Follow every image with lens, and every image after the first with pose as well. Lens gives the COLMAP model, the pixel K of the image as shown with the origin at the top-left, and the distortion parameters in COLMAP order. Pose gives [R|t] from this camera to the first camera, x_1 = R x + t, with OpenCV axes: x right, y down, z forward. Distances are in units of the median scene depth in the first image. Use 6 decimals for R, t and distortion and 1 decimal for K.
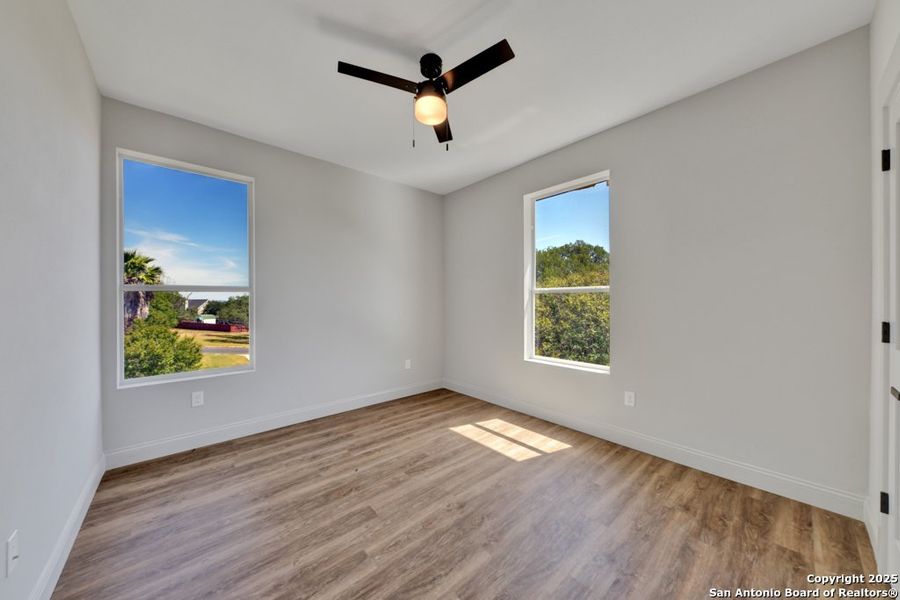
lens RADIAL K [[311.4, 0, 450.3], [0, 311.4, 300.8], [0, 0, 1]] dist [-0.001331, -0.001228]
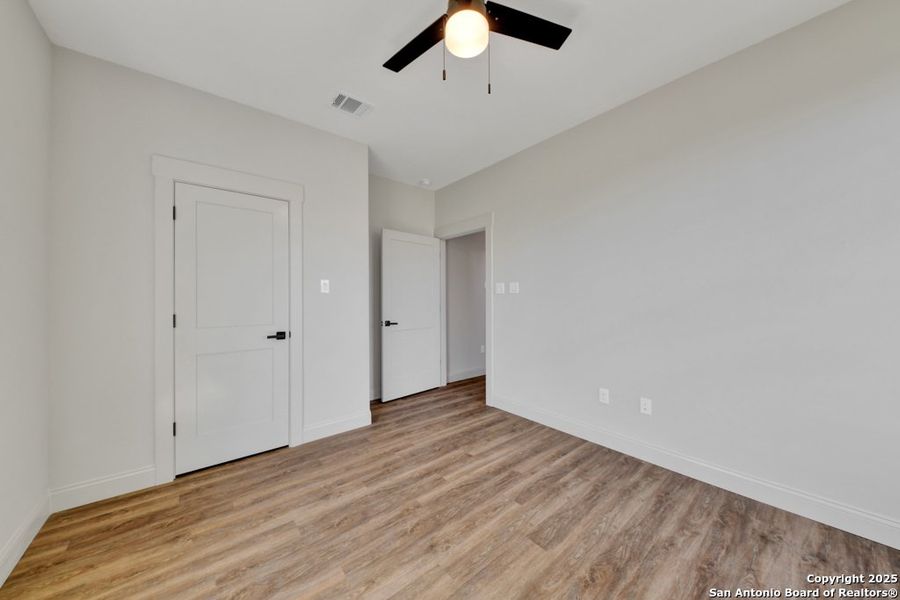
lens RADIAL K [[311.4, 0, 451.7], [0, 311.4, 300.5], [0, 0, 1]] dist [-0.001331, -0.001228]
pose [[-0.999318, 0.011224, 0.035167, -0.056814], [0.011161, 0.999936, -0.001982, 0.010739], [-0.035187, -0.001588, -0.999379, 1.965396]]
